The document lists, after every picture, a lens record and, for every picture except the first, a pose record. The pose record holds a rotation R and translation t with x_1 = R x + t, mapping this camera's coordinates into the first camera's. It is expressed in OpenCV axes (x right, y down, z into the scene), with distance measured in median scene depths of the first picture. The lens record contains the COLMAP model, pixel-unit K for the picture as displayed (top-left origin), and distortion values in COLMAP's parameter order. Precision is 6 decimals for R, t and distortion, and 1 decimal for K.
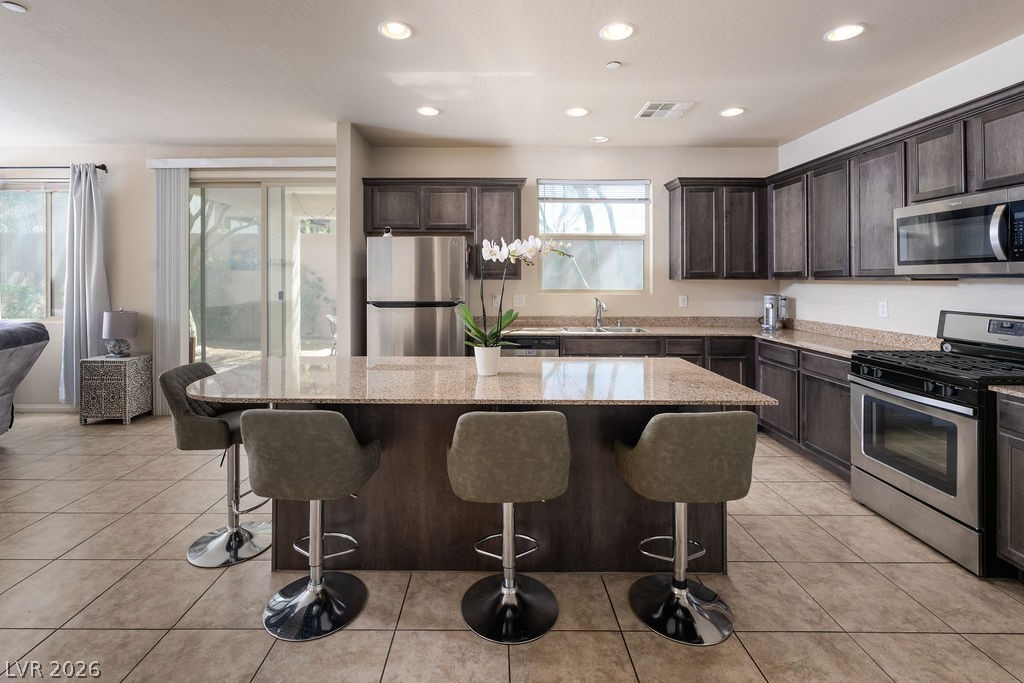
lens RADIAL K [[456.4, 0, 508.2], [0, 456.4, 276.2], [0, 0, 1]] dist [0.001899, 0.000242]
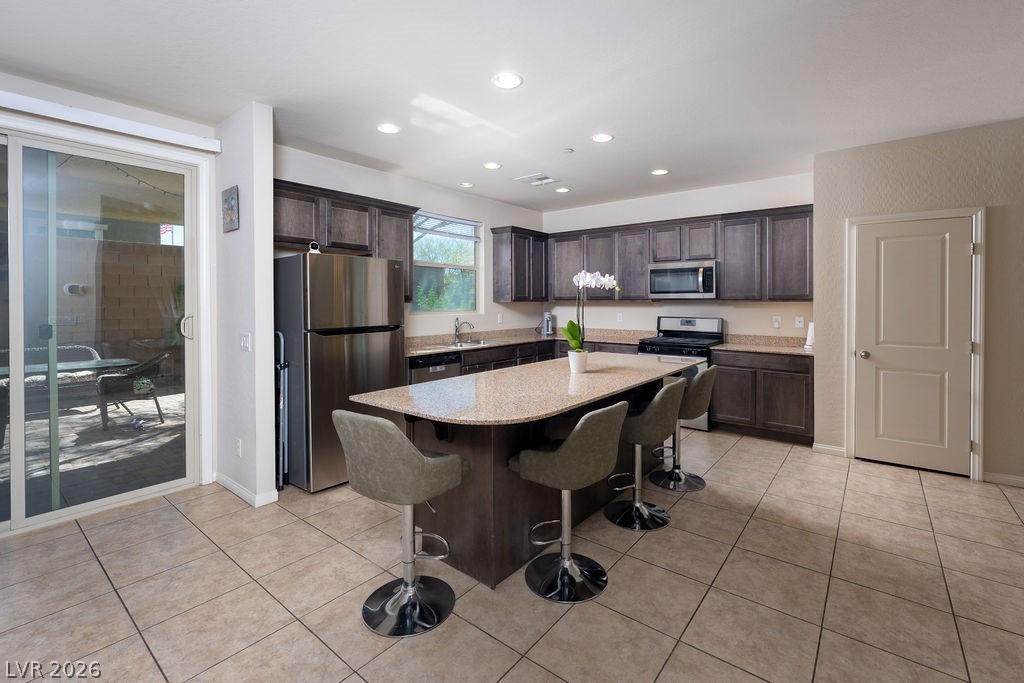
lens RADIAL K [[440.0, 0, 514.1], [0, 440.0, 304.3], [0, 0, 1]] dist [-0.000459, -0.000024]
pose [[0.633986, -0.008737, 0.773295, -0.914013], [0.000885, 0.999944, 0.010572, 0.000301], [-0.773344, -0.006018, 0.633958, 0.257168]]
